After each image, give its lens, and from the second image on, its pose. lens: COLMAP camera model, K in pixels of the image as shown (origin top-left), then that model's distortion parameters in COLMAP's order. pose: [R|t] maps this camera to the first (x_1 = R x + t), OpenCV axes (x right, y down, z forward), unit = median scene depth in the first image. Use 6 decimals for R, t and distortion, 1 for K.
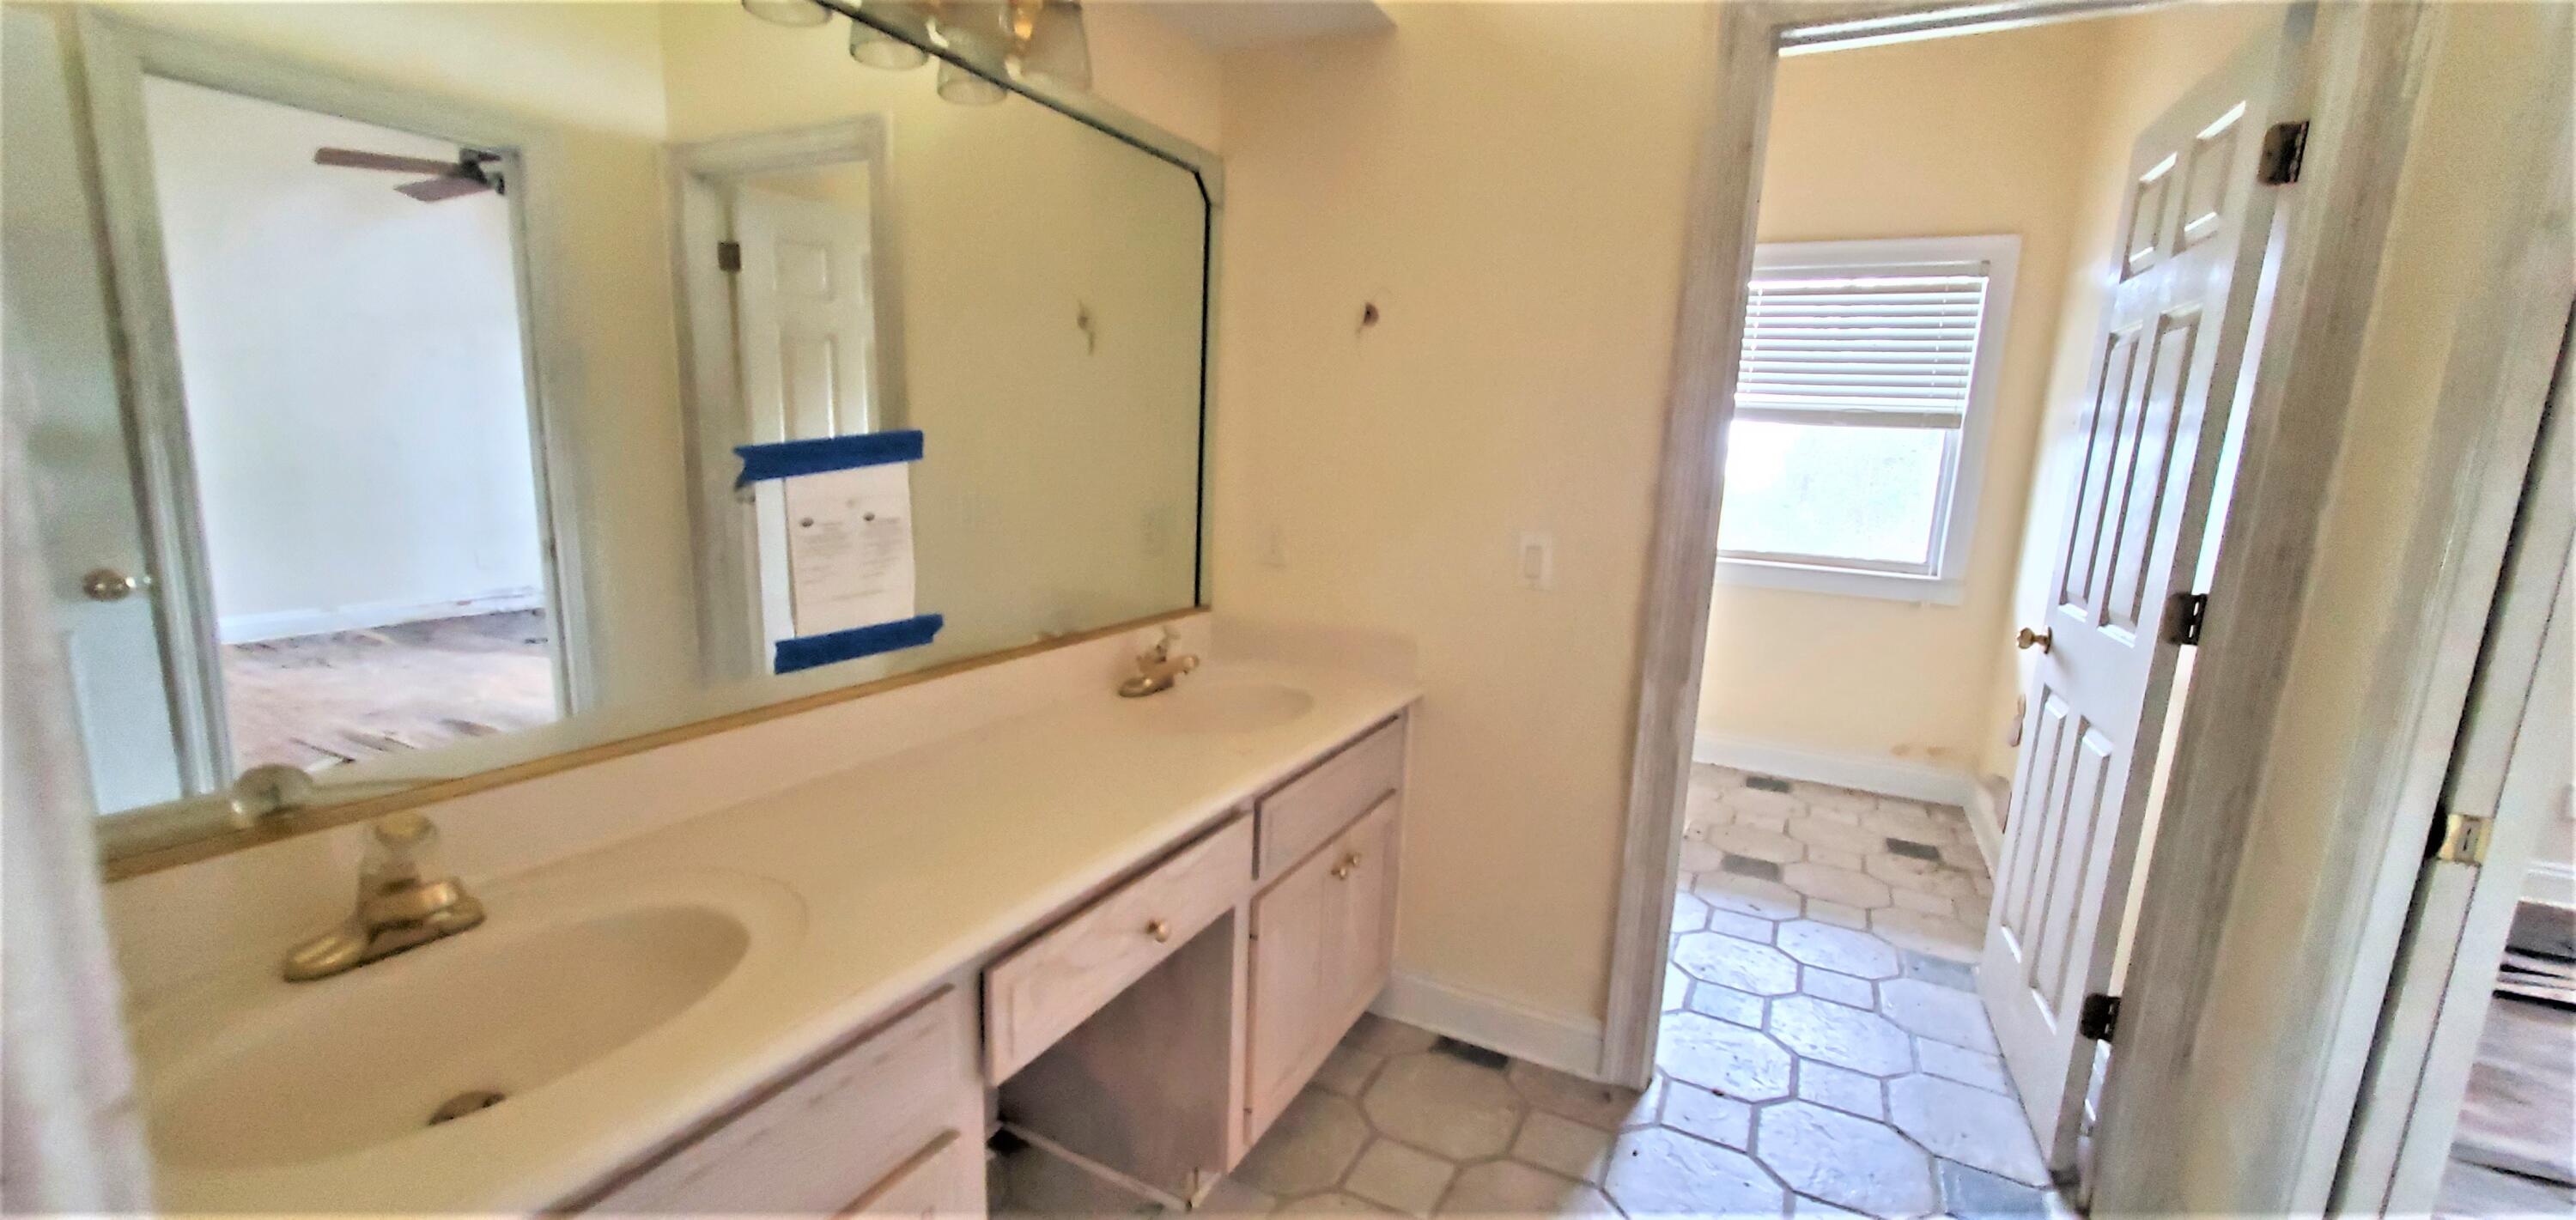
lens RADIAL K [[1024.7, 0, 1284.6], [0, 1024.7, 631.4], [0, 0, 1]] dist [-0.002407, -0.000204]
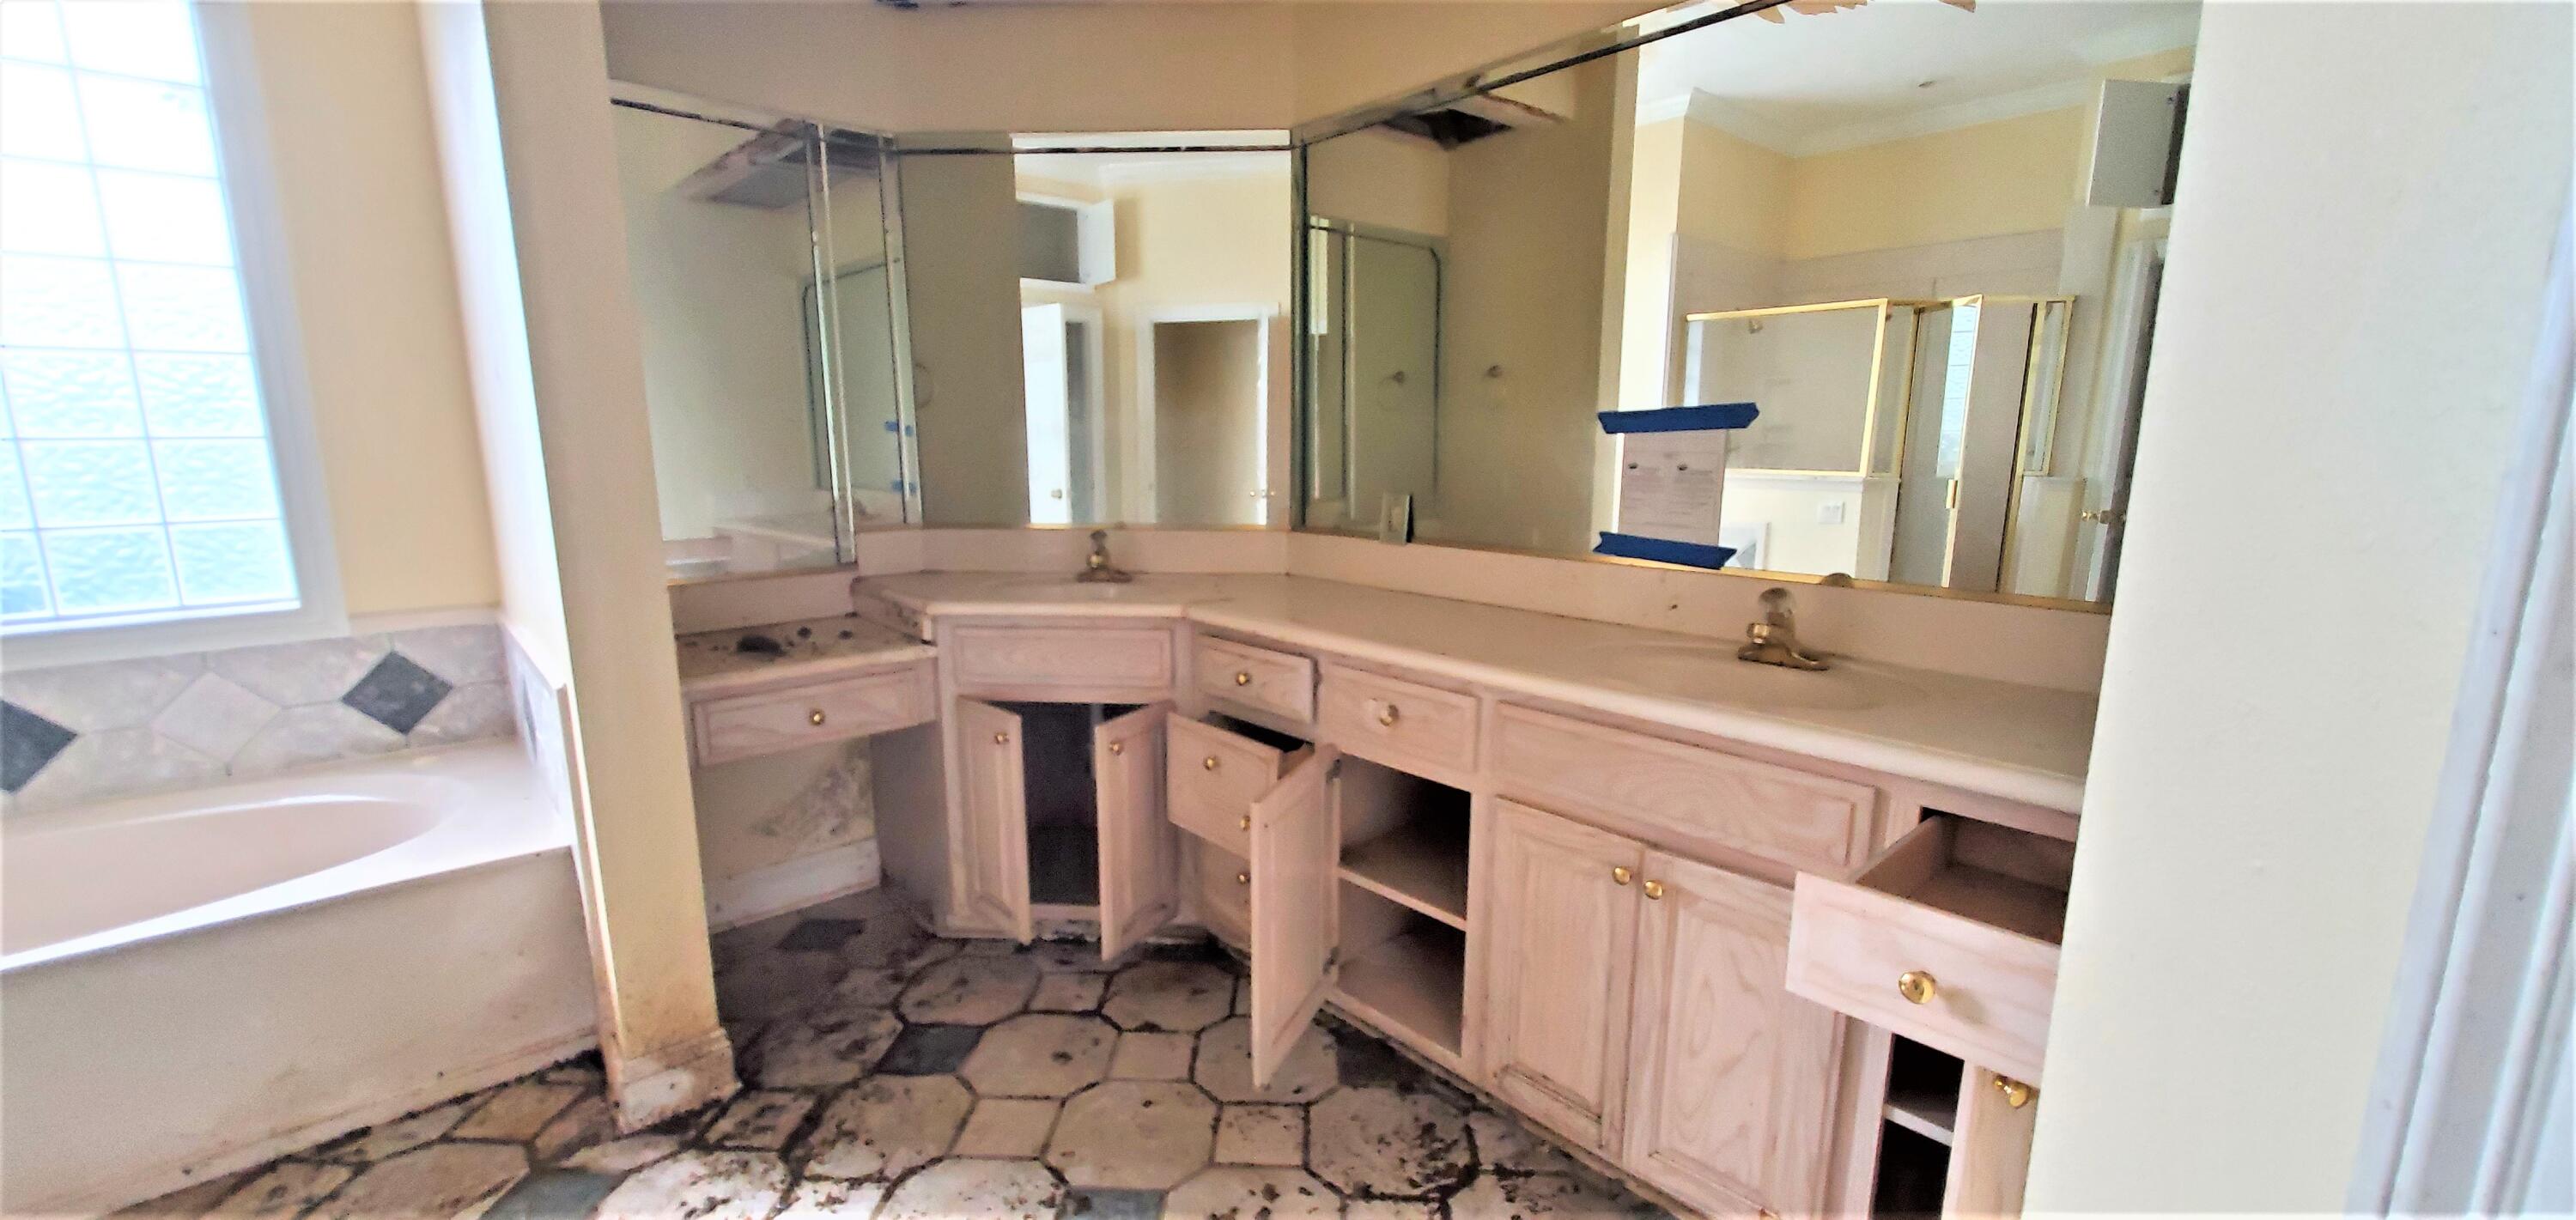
lens RADIAL K [[1024.7, 0, 1284.6], [0, 1024.7, 631.4], [0, 0, 1]] dist [-0.002407, -0.000204]
pose [[-0.352031, 0.135269, -0.926162, 1.285905], [-0.192616, 0.957853, 0.213110, -0.095318], [0.915955, 0.253415, -0.311139, 1.065982]]
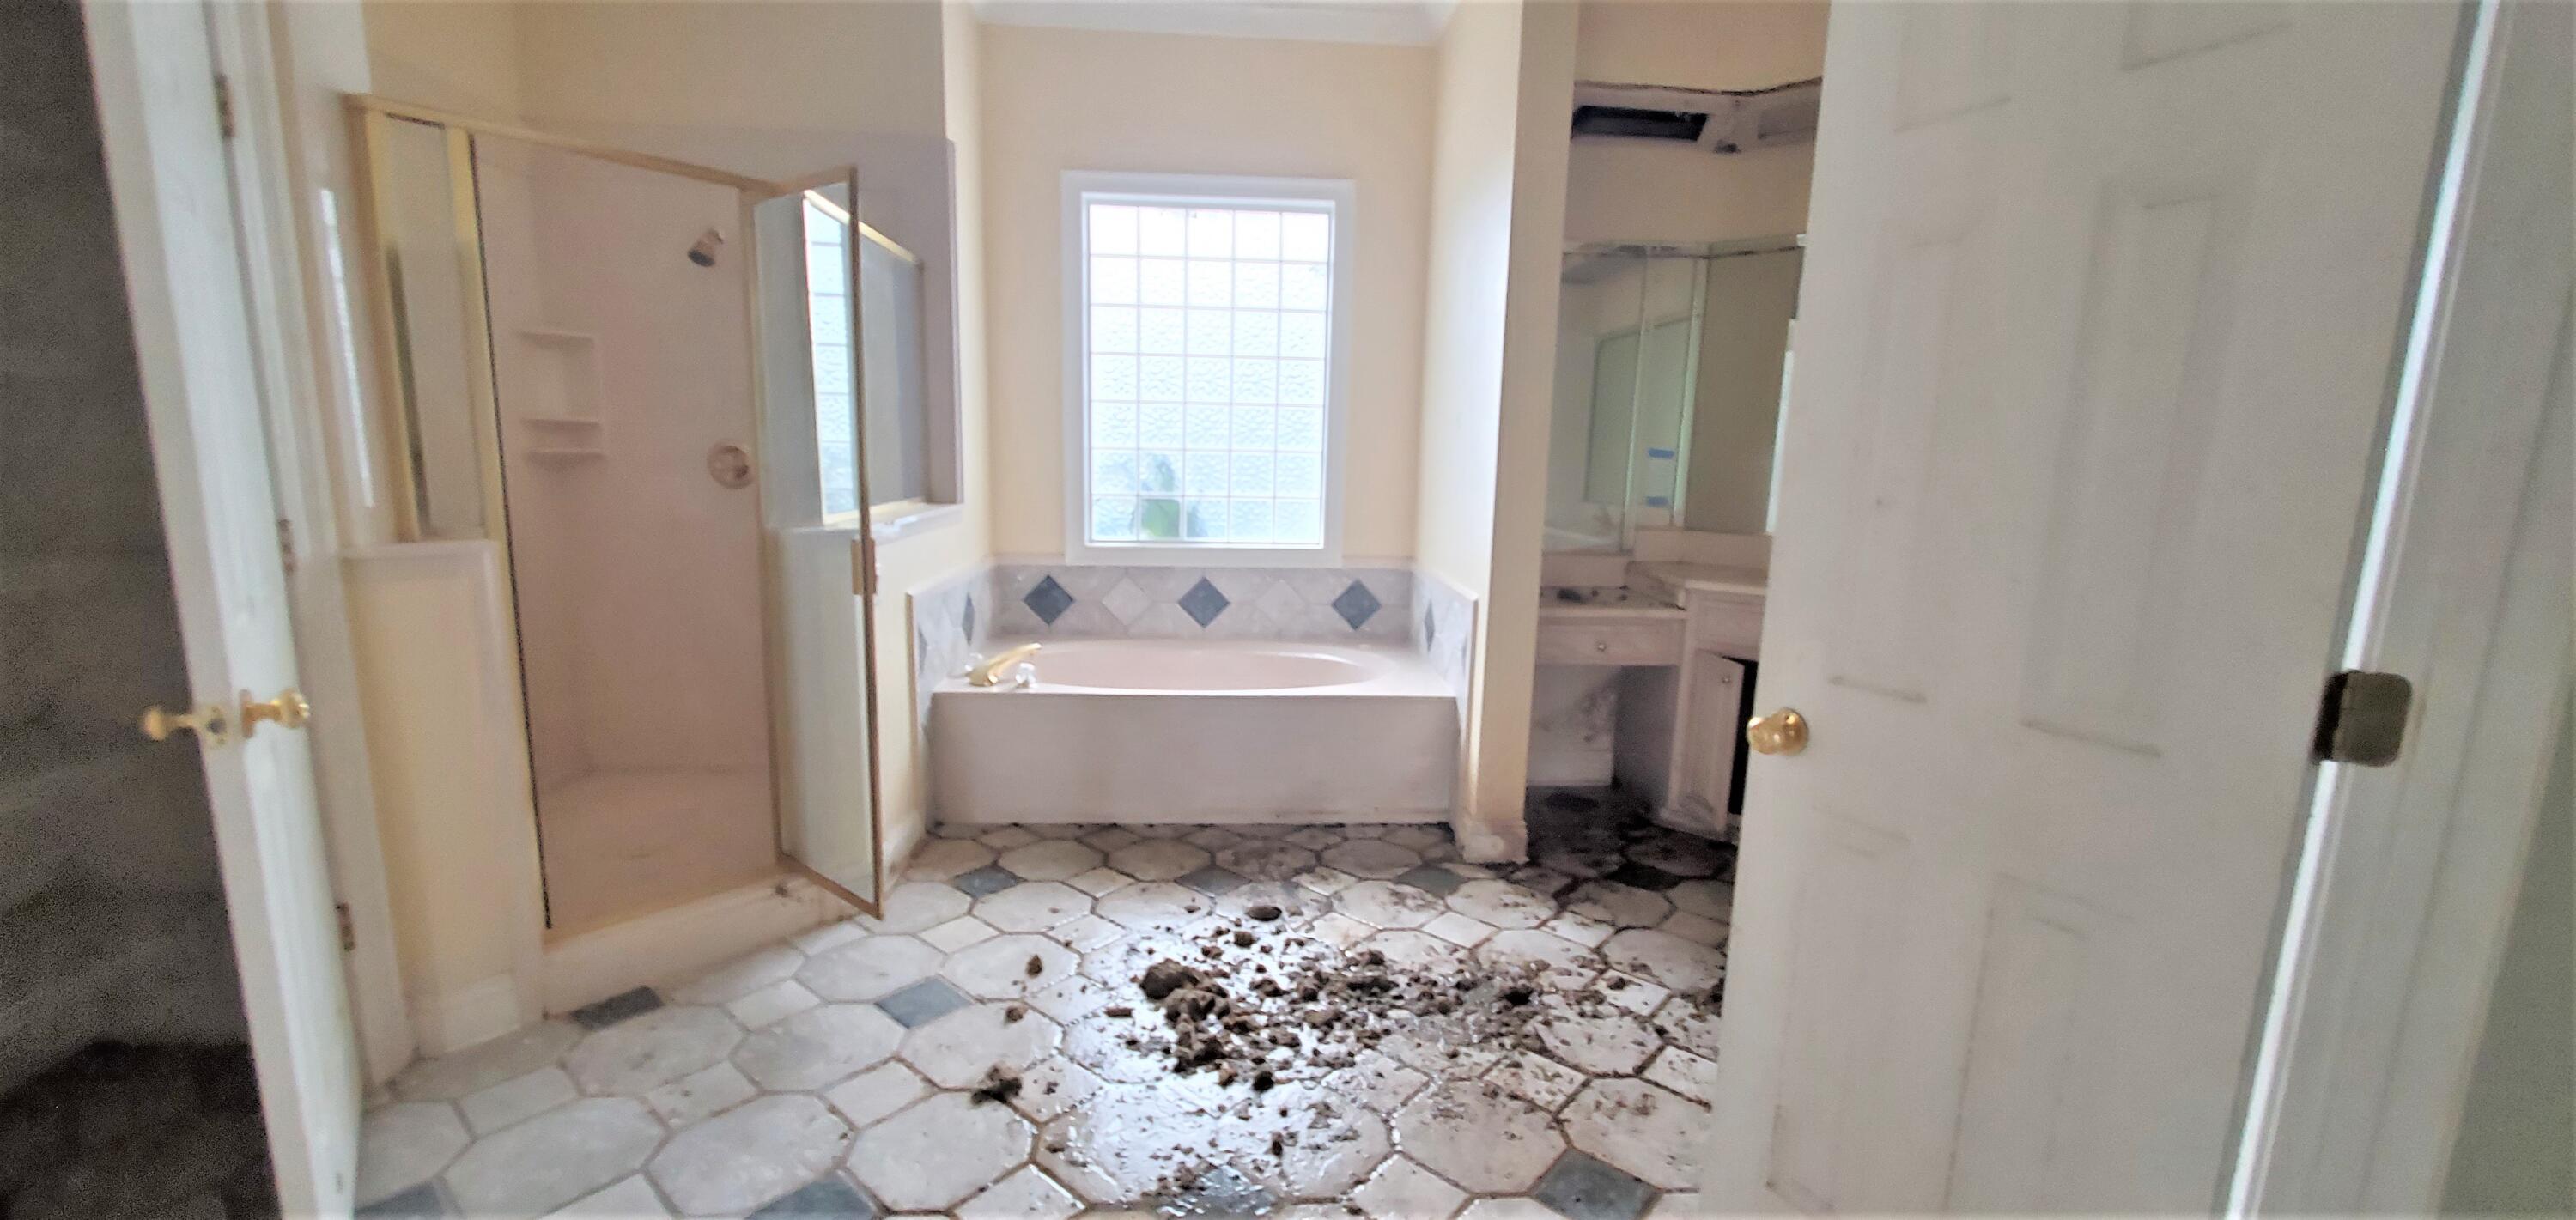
lens RADIAL K [[1024.7, 0, 1284.6], [0, 1024.7, 631.4], [0, 0, 1]] dist [-0.002407, -0.000204]
pose [[-0.856485, 0.031703, -0.515198, 1.757813], [-0.153702, 0.937171, 0.313188, -0.141651], [0.492757, 0.347428, -0.797800, 1.356395]]
